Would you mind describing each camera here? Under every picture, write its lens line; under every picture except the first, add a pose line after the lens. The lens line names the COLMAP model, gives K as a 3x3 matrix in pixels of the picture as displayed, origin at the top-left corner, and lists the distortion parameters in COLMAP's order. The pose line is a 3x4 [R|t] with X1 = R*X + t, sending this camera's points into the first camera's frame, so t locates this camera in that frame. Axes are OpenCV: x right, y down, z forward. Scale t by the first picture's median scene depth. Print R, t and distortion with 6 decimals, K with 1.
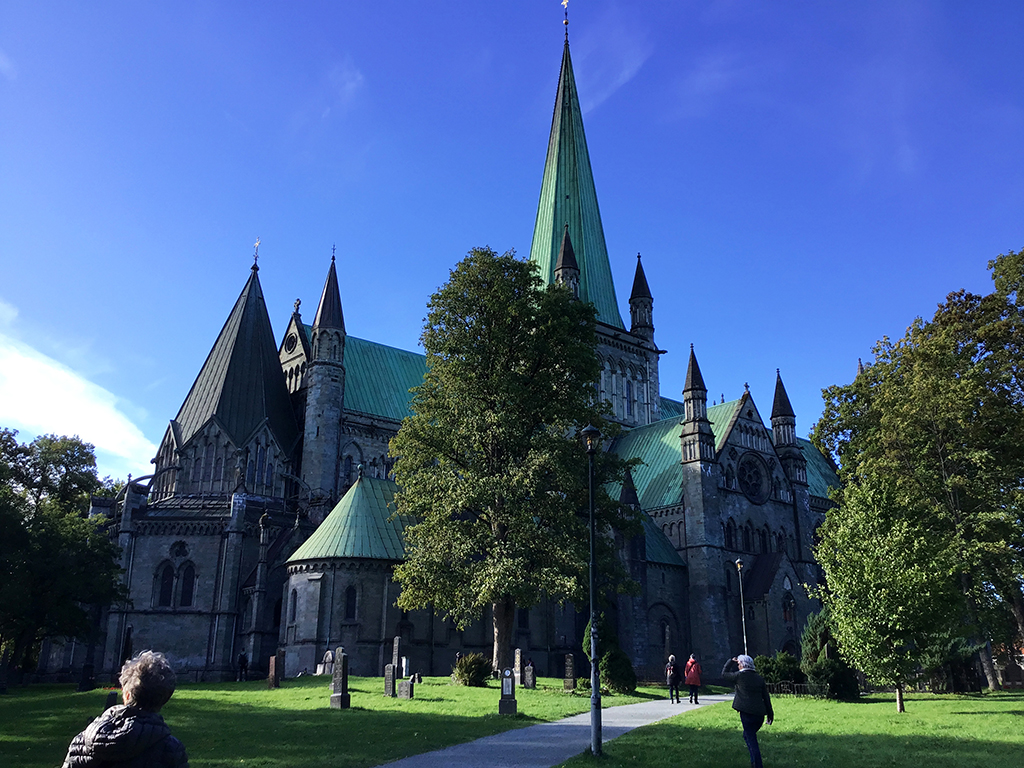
lens RADIAL K [[921.1, 0, 511.7], [0, 921.1, 382.1], [0, 0, 1]] dist [0.114056, -0.139392]
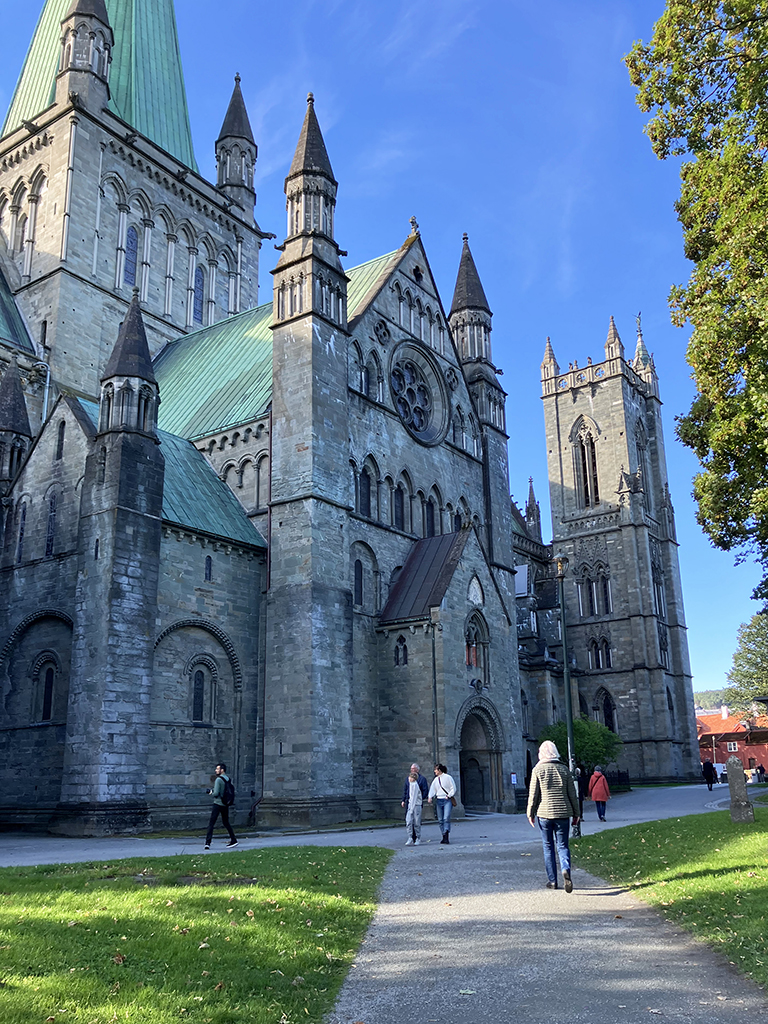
lens RADIAL K [[895.4, 0, 408.3], [0, 895.4, 540.2], [0, 0, 1]] dist [0.069758, -0.085999]
pose [[0.959366, 0.044222, 0.278678, 0.132947], [-0.059120, 0.997223, 0.045280, 0.170590], [-0.275902, -0.059915, 0.959317, 0.570377]]
